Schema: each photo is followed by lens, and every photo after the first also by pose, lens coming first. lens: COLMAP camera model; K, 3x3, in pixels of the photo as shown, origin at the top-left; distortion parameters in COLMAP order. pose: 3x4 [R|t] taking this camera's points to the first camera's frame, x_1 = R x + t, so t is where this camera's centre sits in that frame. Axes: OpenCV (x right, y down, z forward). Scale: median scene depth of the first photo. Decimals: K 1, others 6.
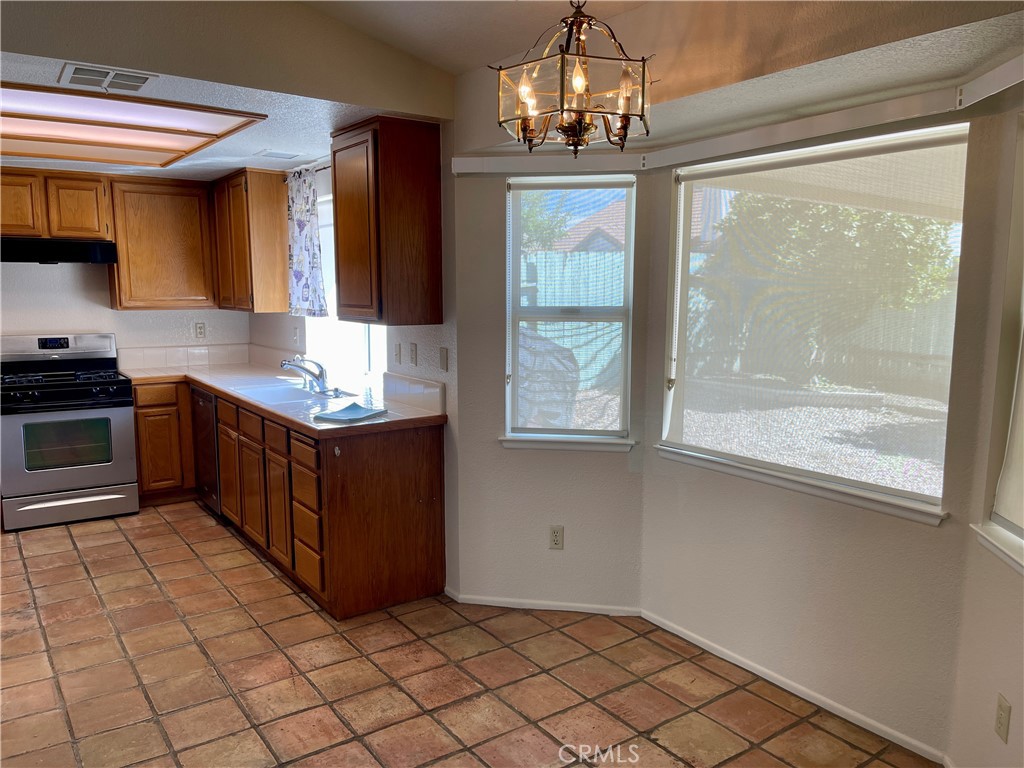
lens RADIAL K [[767.3, 0, 511.4], [0, 767.3, 395.5], [0, 0, 1]] dist [0.083262, -0.113534]
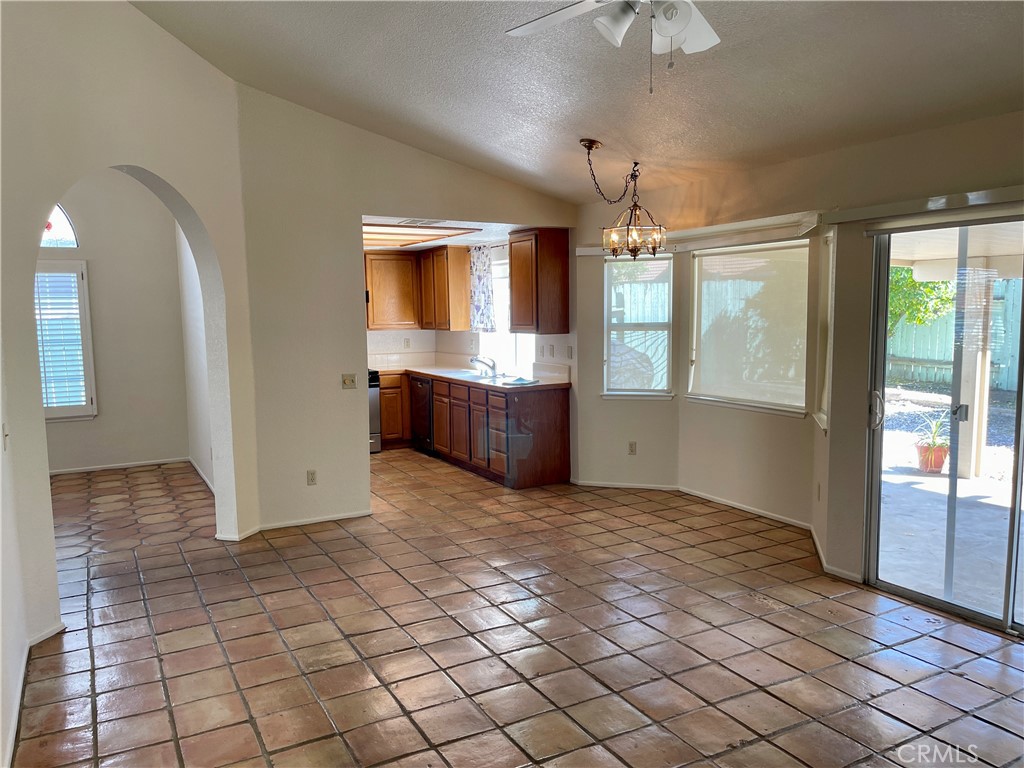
lens RADIAL K [[771.9, 0, 508.9], [0, 771.9, 391.0], [0, 0, 1]] dist [0.088153, -0.111633]
pose [[0.992827, -0.004417, -0.119482, -0.009401], [0.000032, 0.999327, -0.036682, 0.089472], [0.119563, 0.036415, 0.992159, -0.674927]]
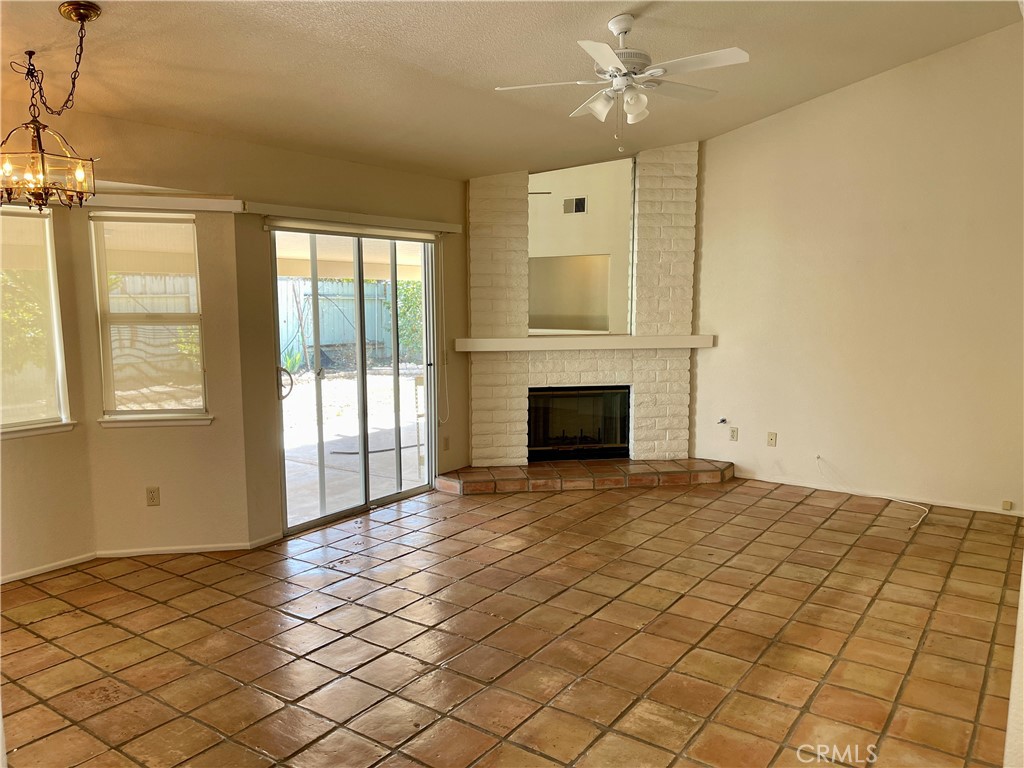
lens RADIAL K [[771.9, 0, 508.9], [0, 771.9, 391.0], [0, 0, 1]] dist [0.088153, -0.111633]
pose [[-0.324355, -0.118625, 0.938468, -0.767650], [0.142007, 0.974756, 0.172292, -0.046690], [-0.935215, 0.189153, -0.299321, 0.303870]]
